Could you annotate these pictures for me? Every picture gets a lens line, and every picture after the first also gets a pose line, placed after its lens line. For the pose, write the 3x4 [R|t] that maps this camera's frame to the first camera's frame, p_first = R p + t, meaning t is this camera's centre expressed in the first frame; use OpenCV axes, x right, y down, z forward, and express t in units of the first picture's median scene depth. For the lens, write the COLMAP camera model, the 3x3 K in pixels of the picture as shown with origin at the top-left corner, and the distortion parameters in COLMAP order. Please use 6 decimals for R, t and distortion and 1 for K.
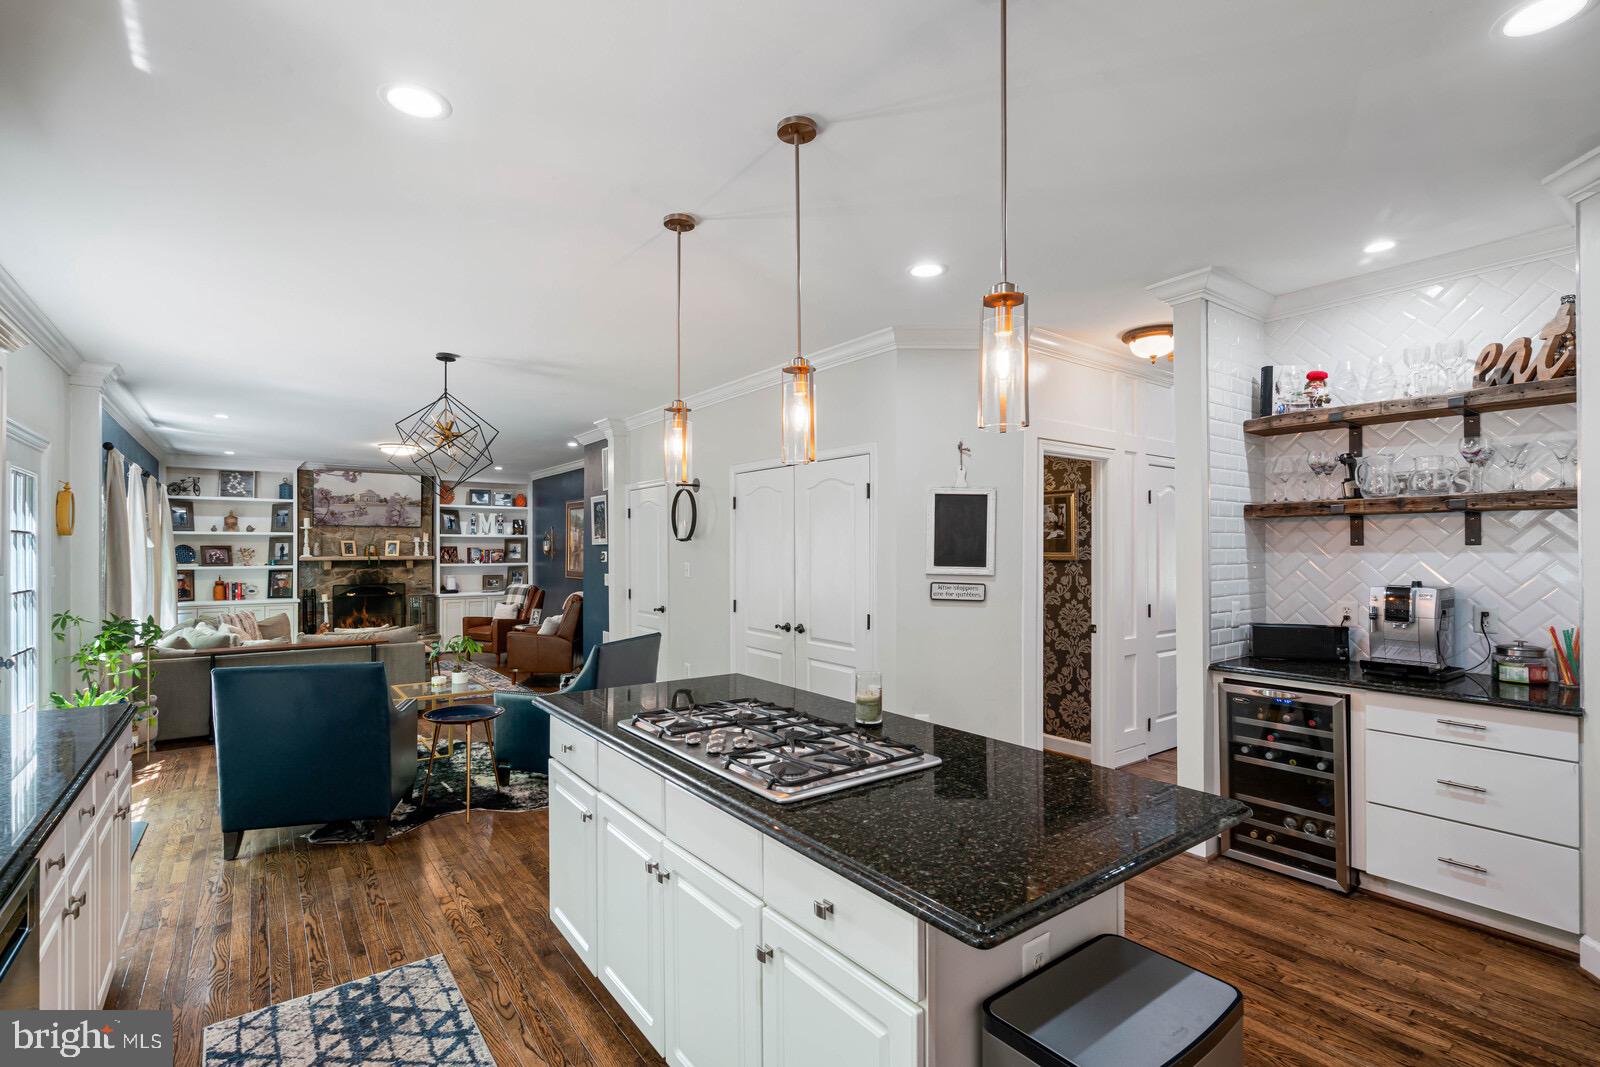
lens RADIAL K [[729.9, 0, 788.0], [0, 729.9, 547.6], [0, 0, 1]] dist [-0.002013, 0.000347]
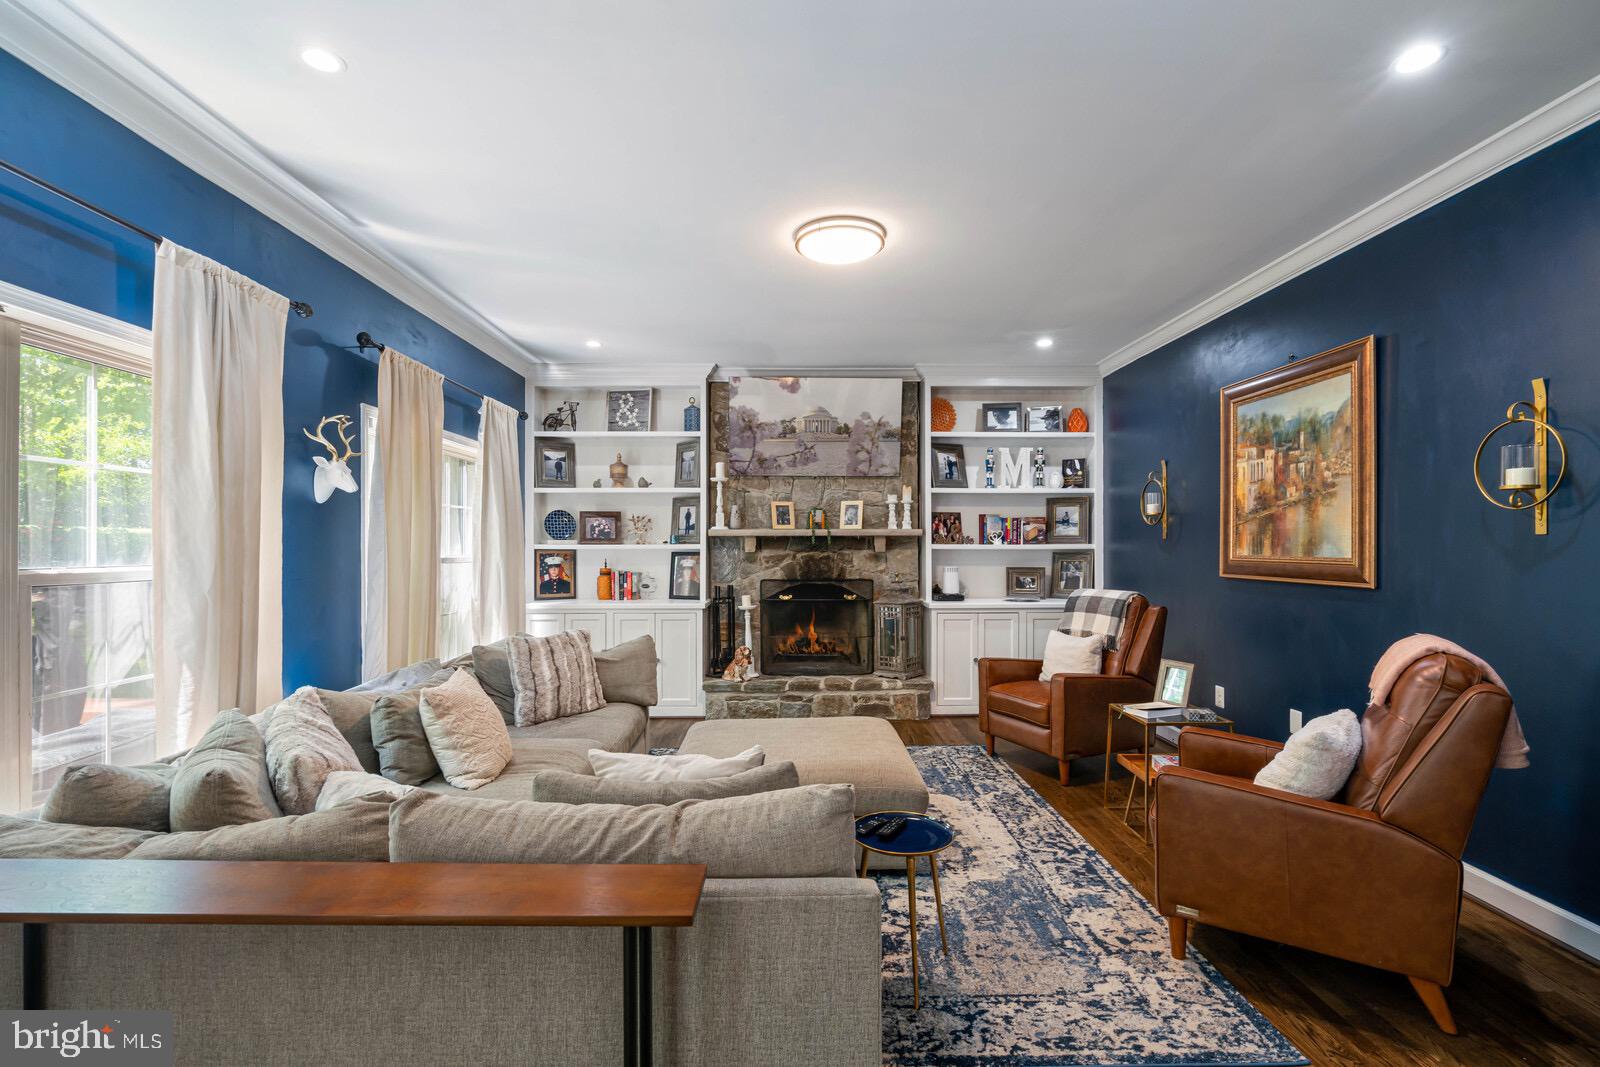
lens RADIAL K [[729.9, 0, 795.3], [0, 729.9, 540.4], [0, 0, 1]] dist [-0.002013, 0.000347]
pose [[0.809311, -0.002090, -0.587377, -0.259718], [0.001876, 0.999998, -0.000973, 0.020861], [0.587378, -0.000314, 0.809313, 0.542309]]
